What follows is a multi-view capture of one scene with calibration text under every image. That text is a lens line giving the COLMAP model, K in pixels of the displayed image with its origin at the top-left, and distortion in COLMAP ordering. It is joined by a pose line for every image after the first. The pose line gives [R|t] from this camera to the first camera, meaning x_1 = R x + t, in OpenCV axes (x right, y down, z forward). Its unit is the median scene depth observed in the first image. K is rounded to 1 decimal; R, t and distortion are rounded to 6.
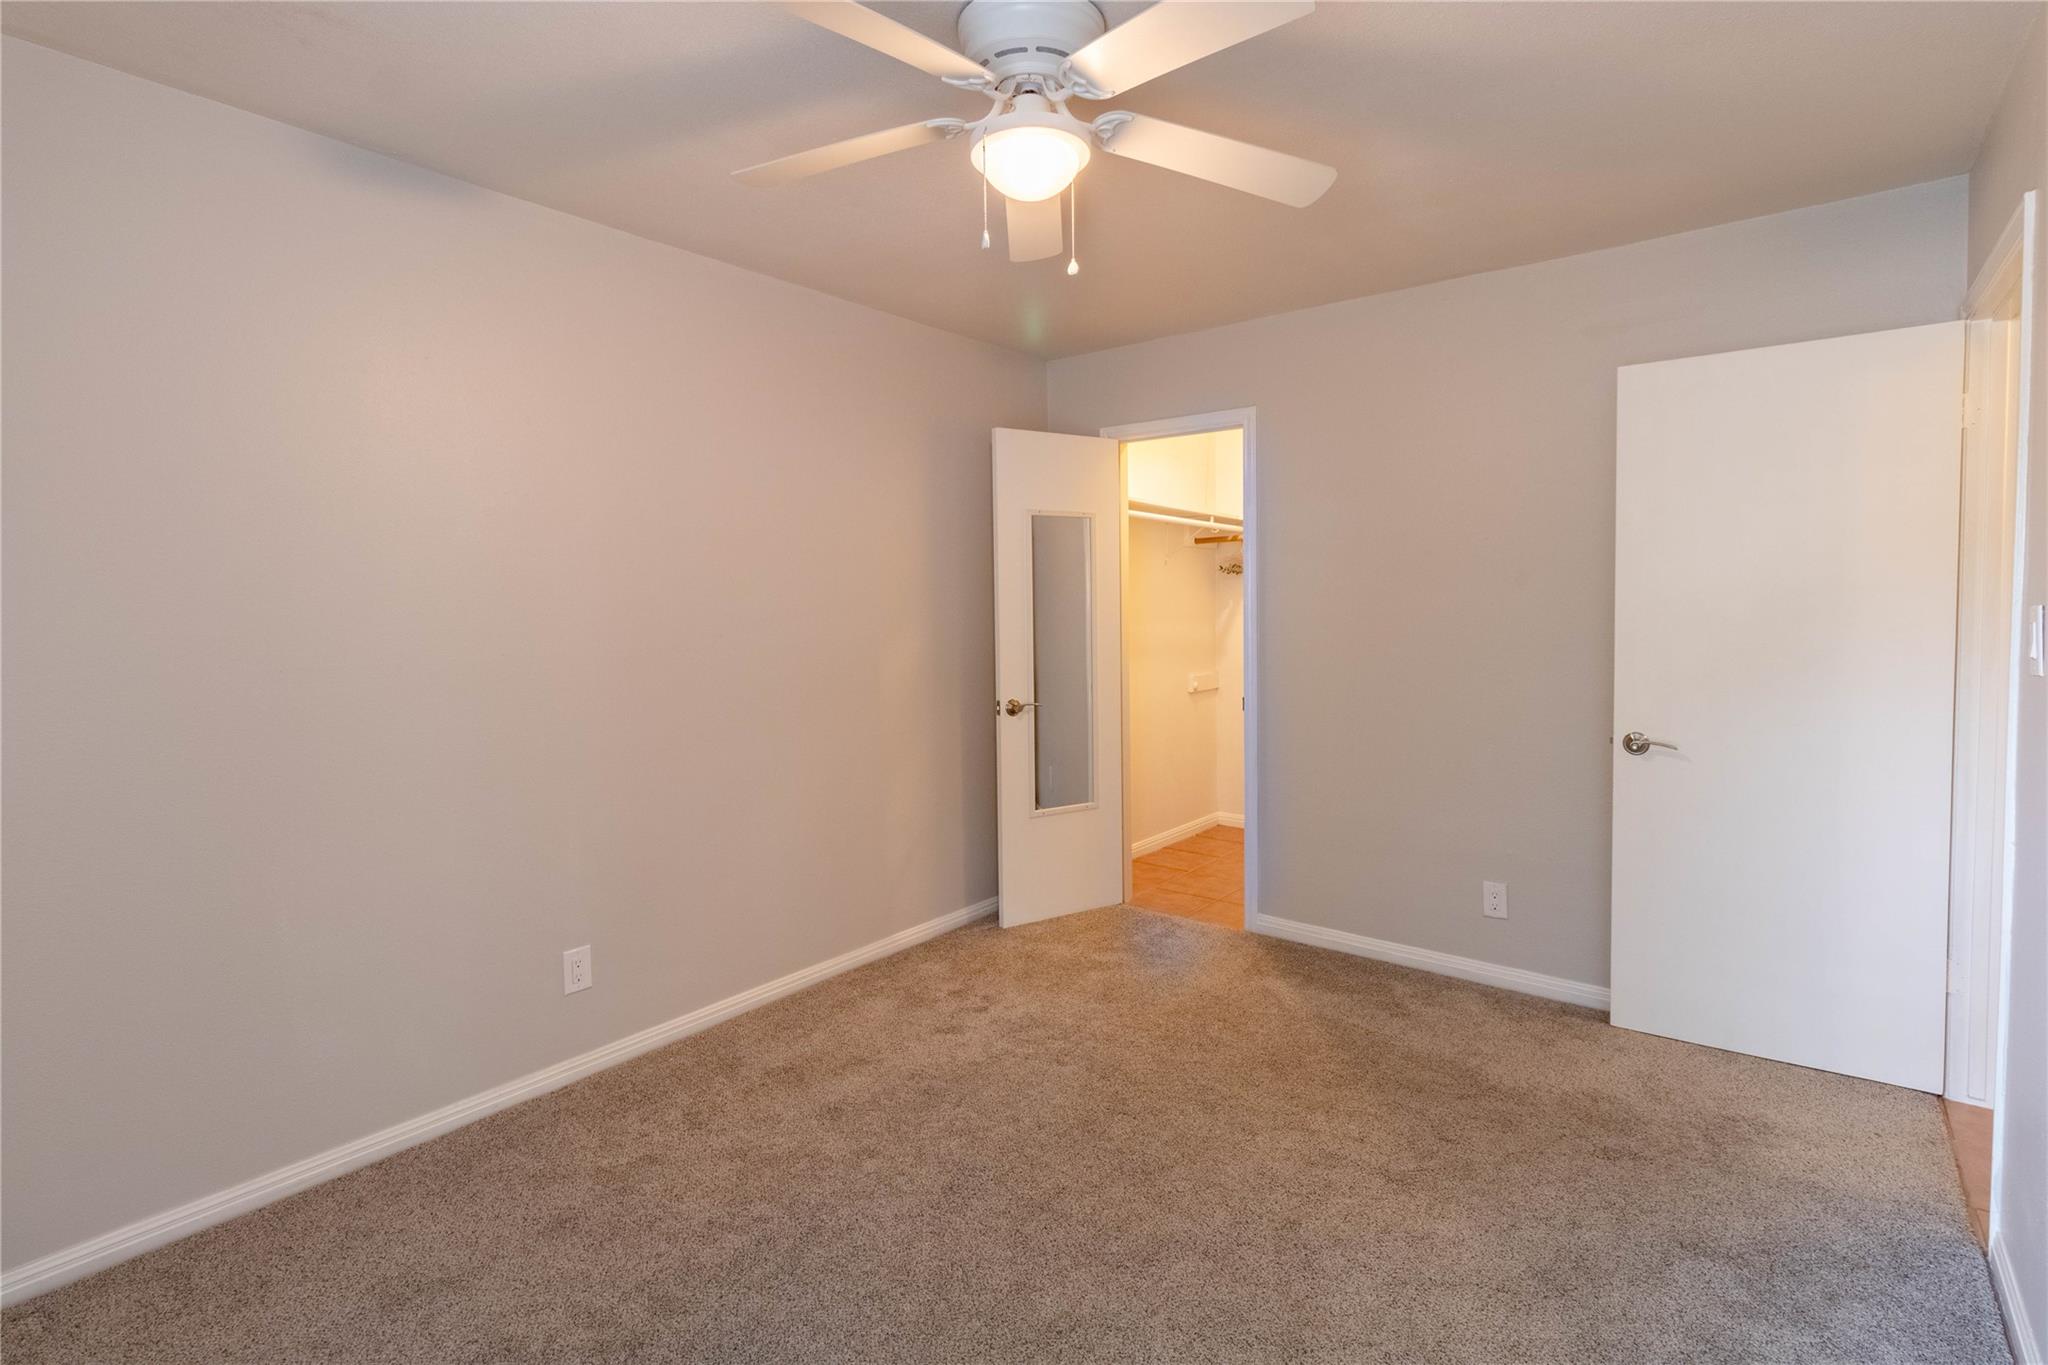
lens RADIAL K [[973.0, 0, 1034.7], [0, 973.0, 650.3], [0, 0, 1]] dist [0.003637, -0.000012]
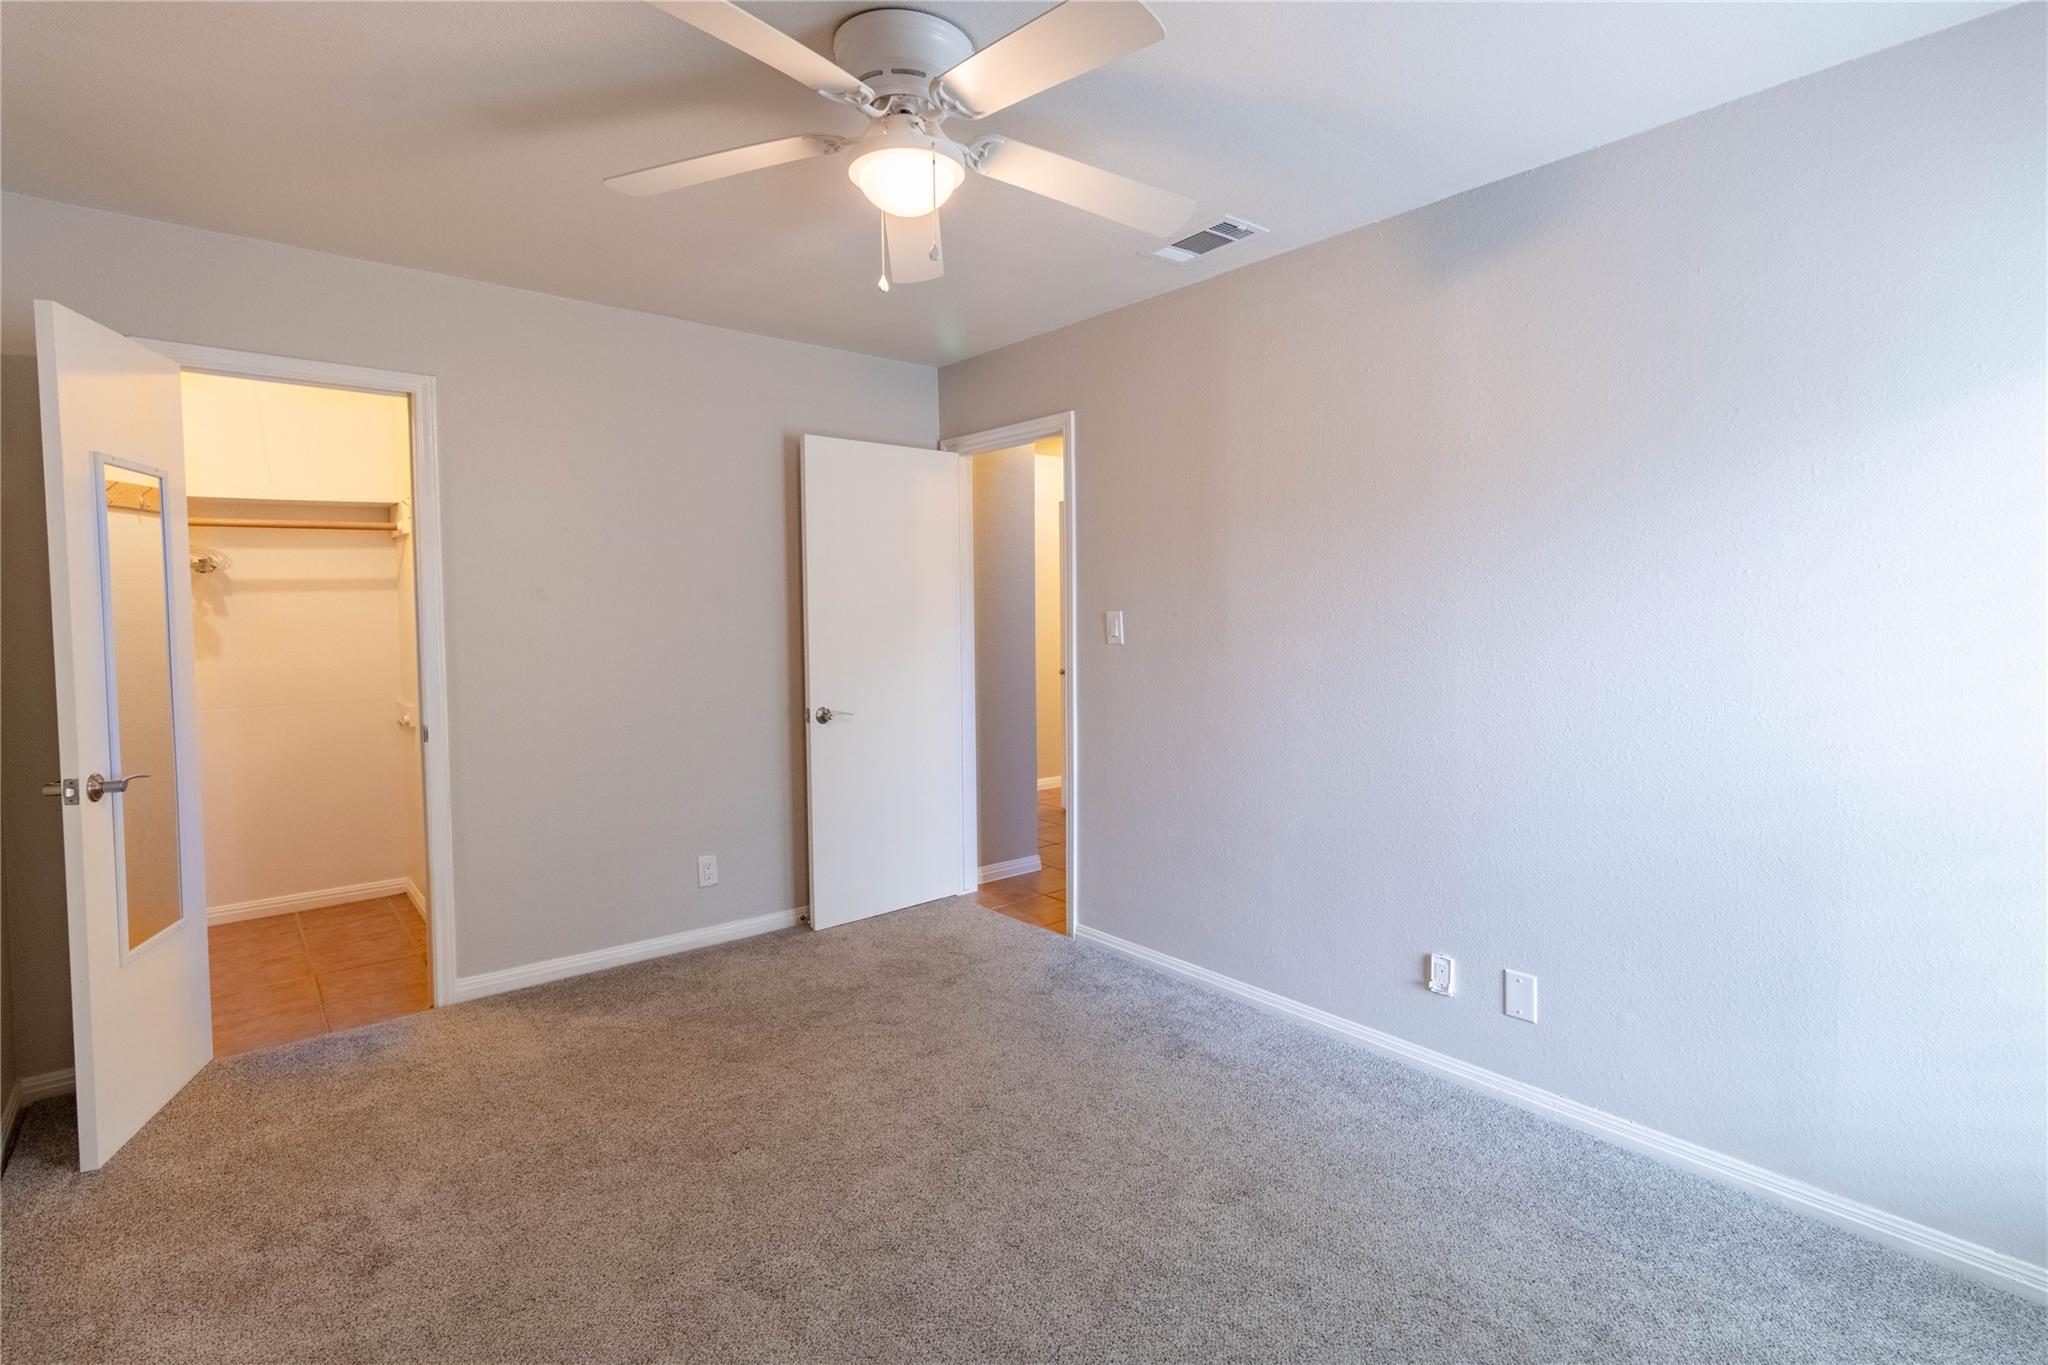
lens RADIAL K [[973.0, 0, 1034.7], [0, 973.0, 650.3], [0, 0, 1]] dist [0.003637, -0.000012]
pose [[0.207650, -0.034353, 0.977600, -0.575863], [0.052183, 0.998349, 0.023999, -0.009763], [-0.976810, 0.046030, 0.209099, 0.386972]]
